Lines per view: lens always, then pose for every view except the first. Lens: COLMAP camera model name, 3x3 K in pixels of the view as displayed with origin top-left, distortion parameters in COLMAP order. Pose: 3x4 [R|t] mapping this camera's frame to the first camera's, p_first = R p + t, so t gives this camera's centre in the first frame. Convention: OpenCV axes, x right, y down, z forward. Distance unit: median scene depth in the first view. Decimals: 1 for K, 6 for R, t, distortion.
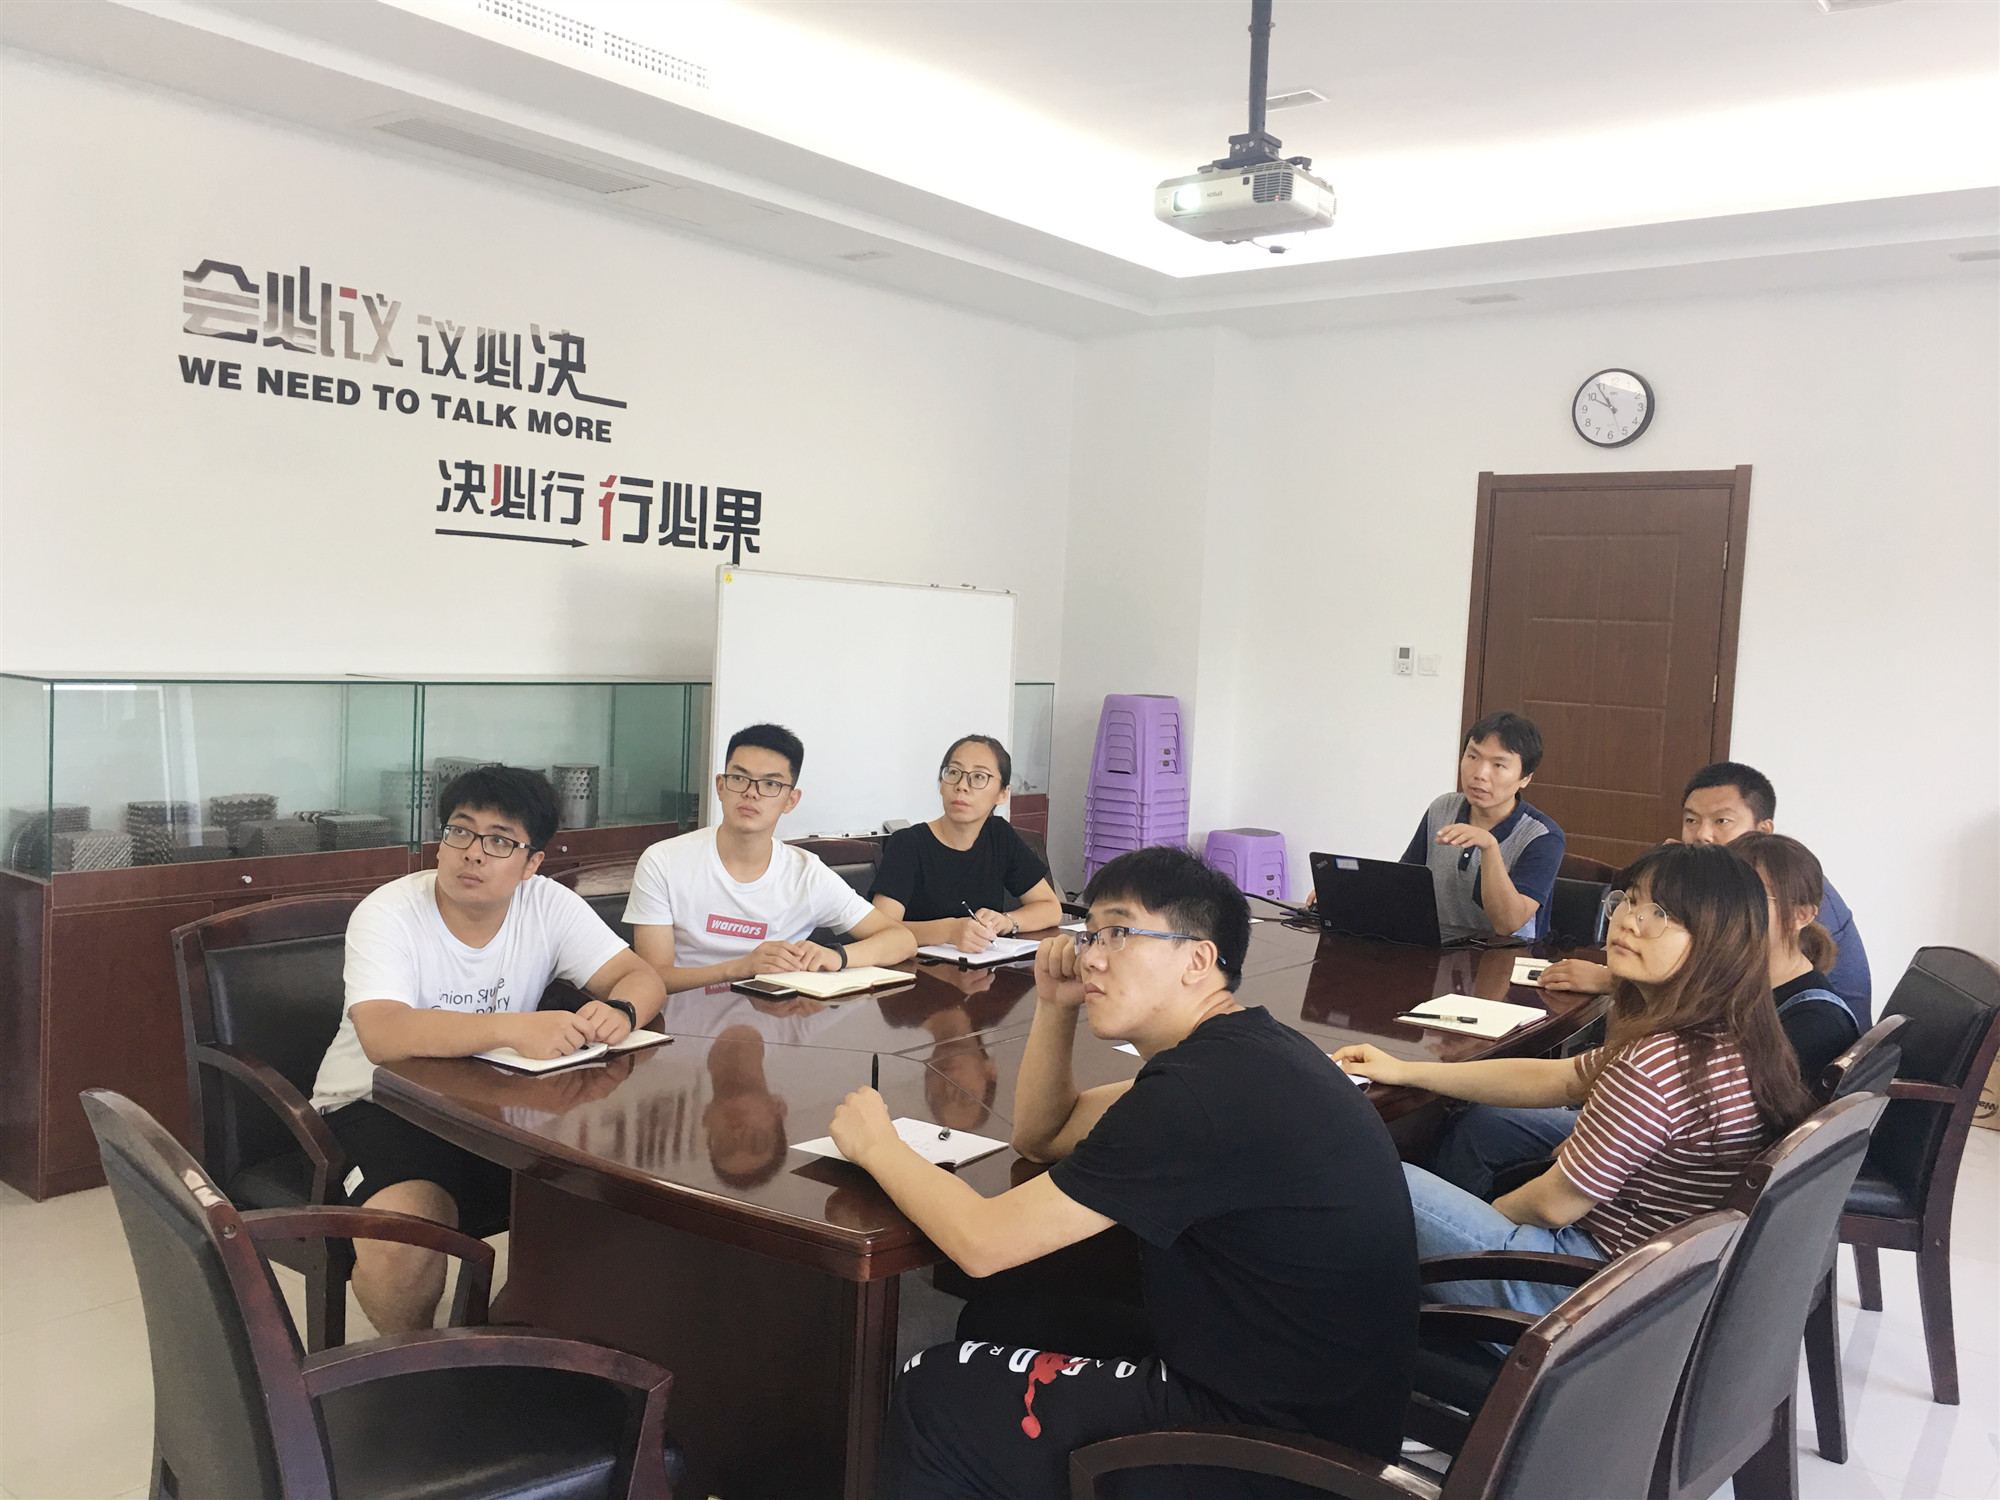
lens RADIAL K [[1689.1, 0, 1006.2], [0, 1689.1, 732.5], [0, 0, 1]] dist [0.097346, -0.157173]
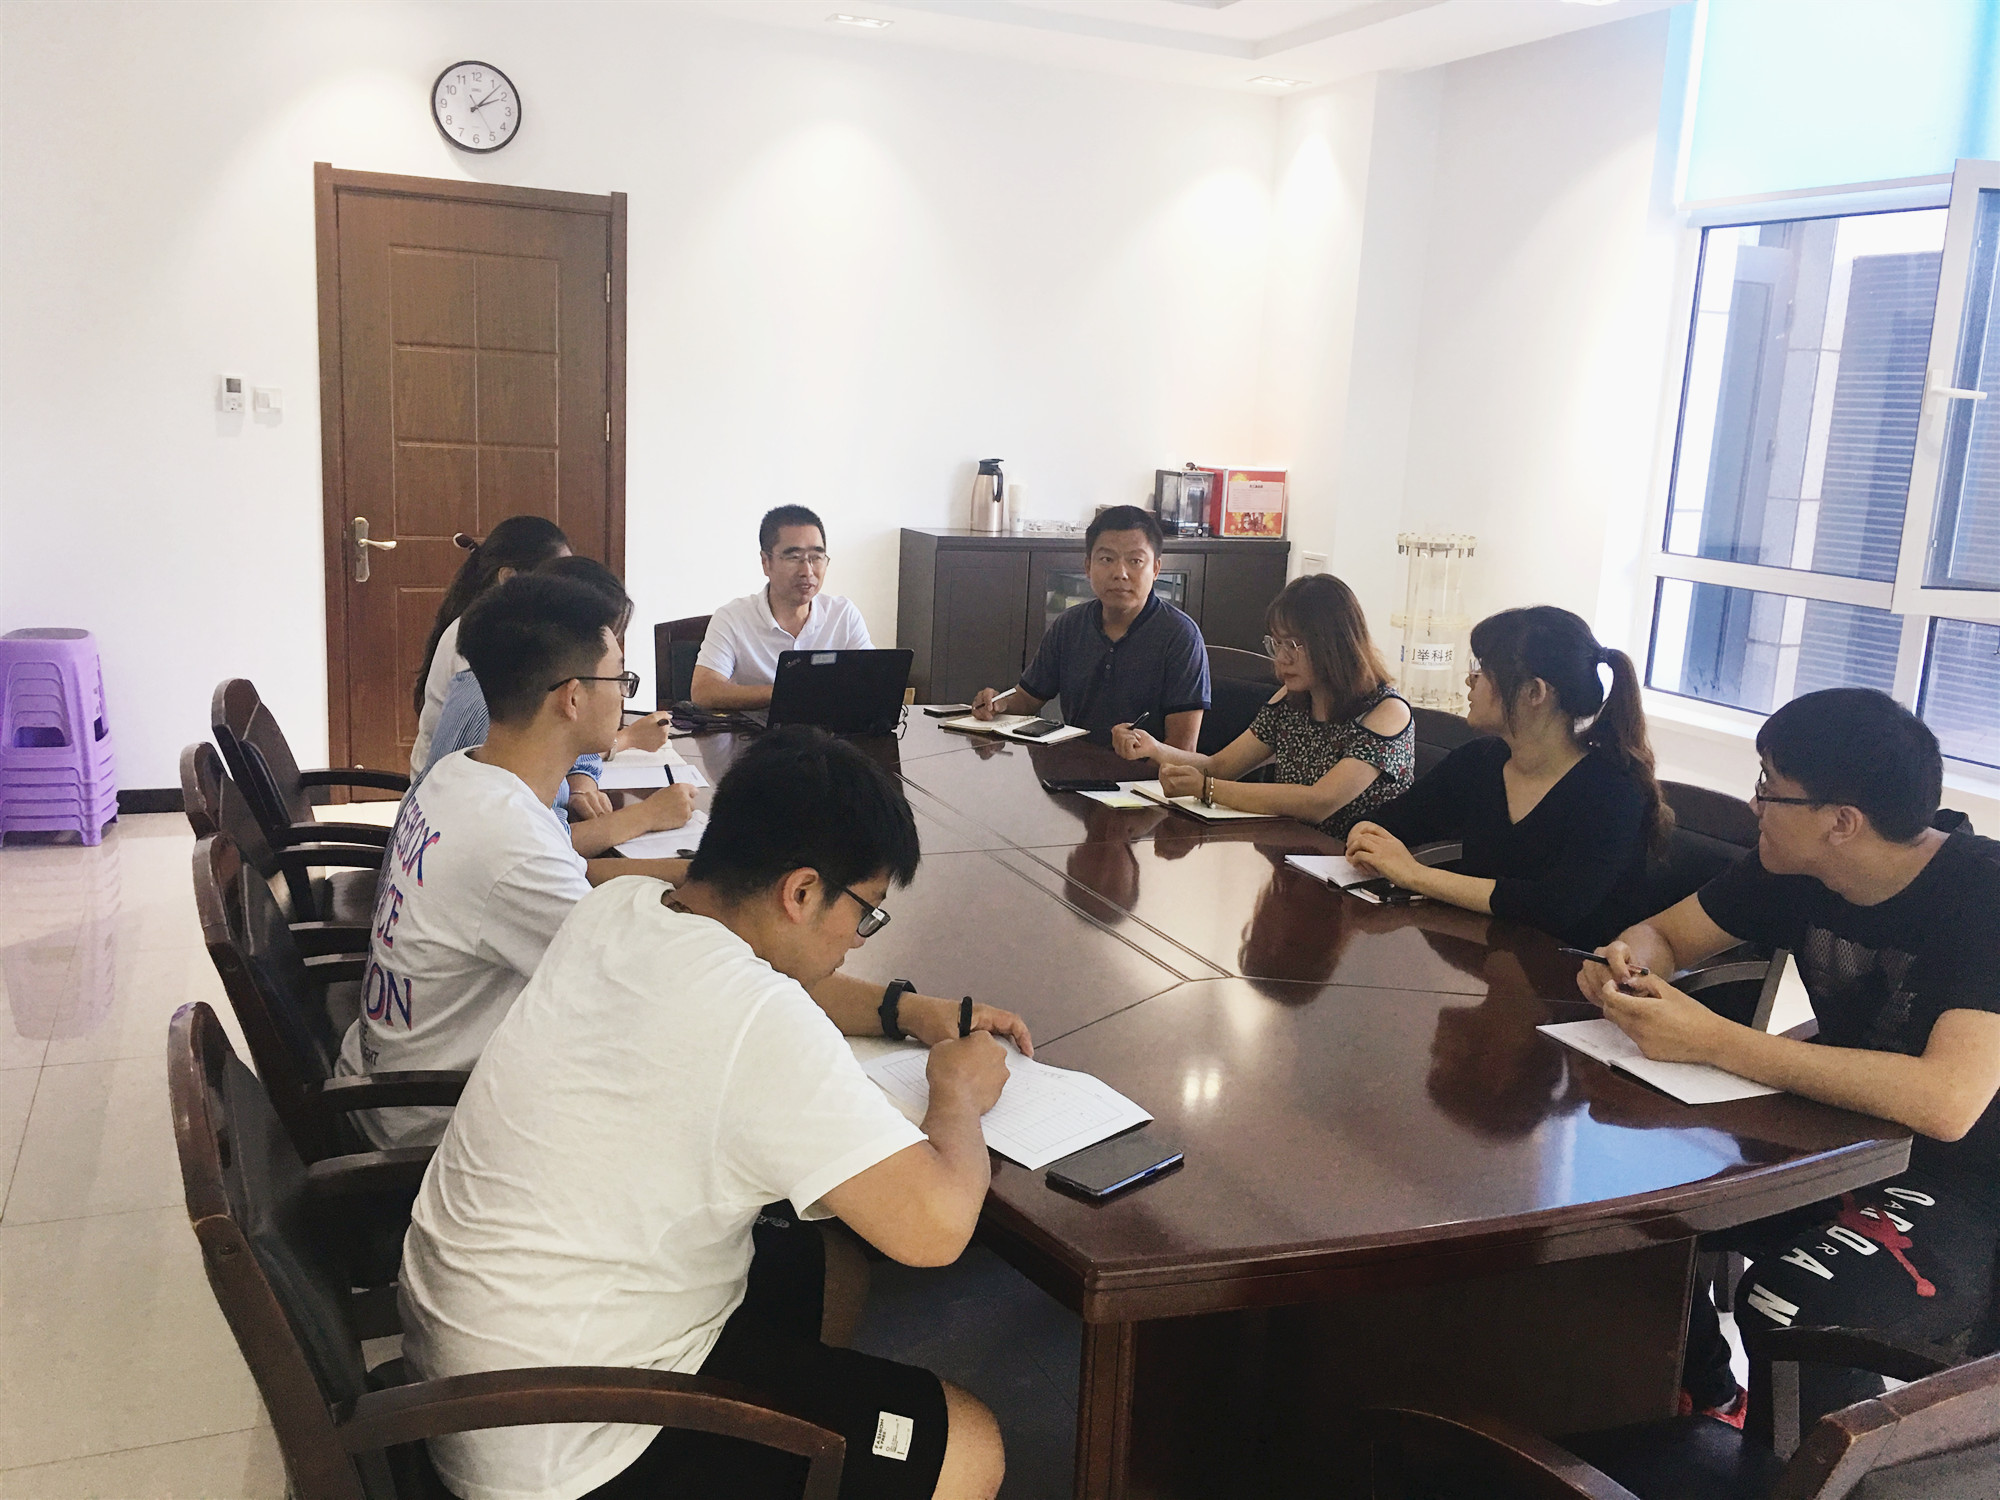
lens RADIAL K [[1726.5, 0, 1000.0], [0, 1726.5, 750.0], [0, 0, 1]] dist [0.032648, -0.003067]
pose [[0.520343, -0.179364, 0.834908, -0.387248], [0.025828, 0.980551, 0.194556, -0.037365], [-0.853567, -0.079672, 0.514855, 0.330227]]
